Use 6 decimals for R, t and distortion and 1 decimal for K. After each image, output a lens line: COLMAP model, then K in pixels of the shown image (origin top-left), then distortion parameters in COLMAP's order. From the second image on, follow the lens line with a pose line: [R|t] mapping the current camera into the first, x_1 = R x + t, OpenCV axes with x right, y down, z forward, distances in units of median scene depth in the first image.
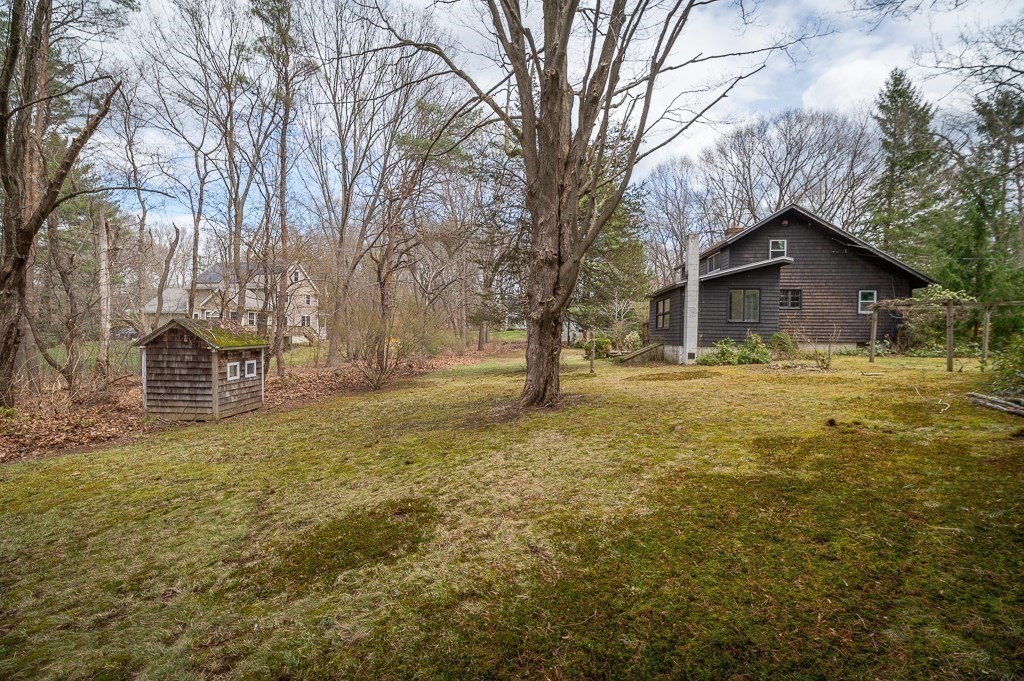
lens RADIAL K [[442.9, 0, 508.6], [0, 442.9, 344.1], [0, 0, 1]] dist [-0.000488, -0.000033]
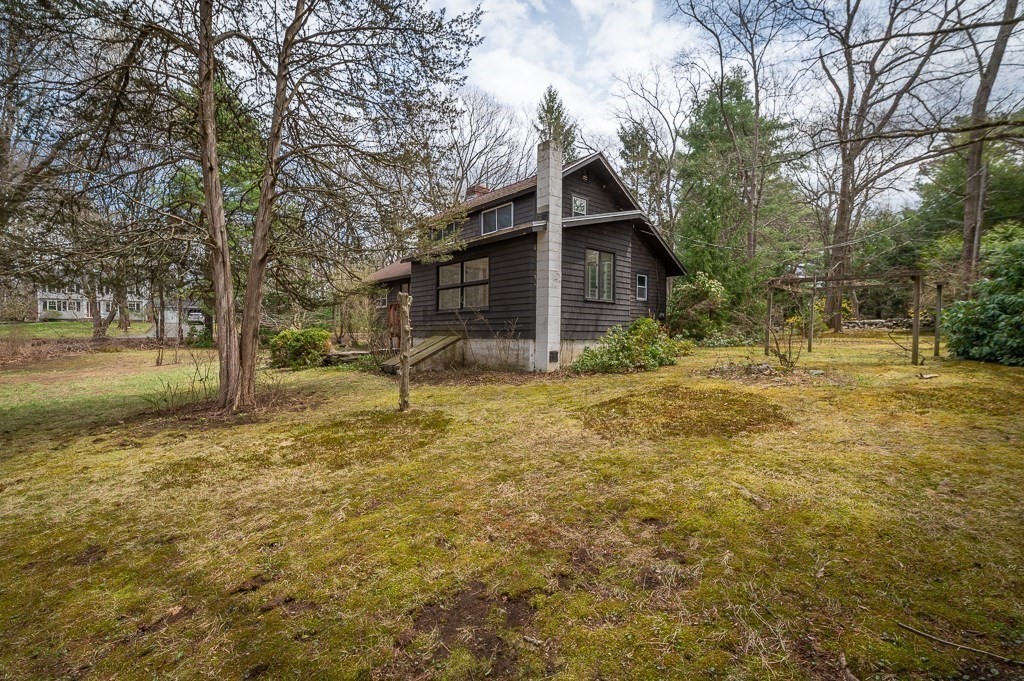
lens RADIAL K [[442.9, 0, 508.6], [0, 442.9, 344.1], [0, 0, 1]] dist [-0.000488, -0.000033]
pose [[0.686598, -0.025328, 0.726596, -0.035069], [0.016730, 0.999679, 0.019038, -0.001300], [-0.726845, -0.000915, 0.686801, 0.576190]]
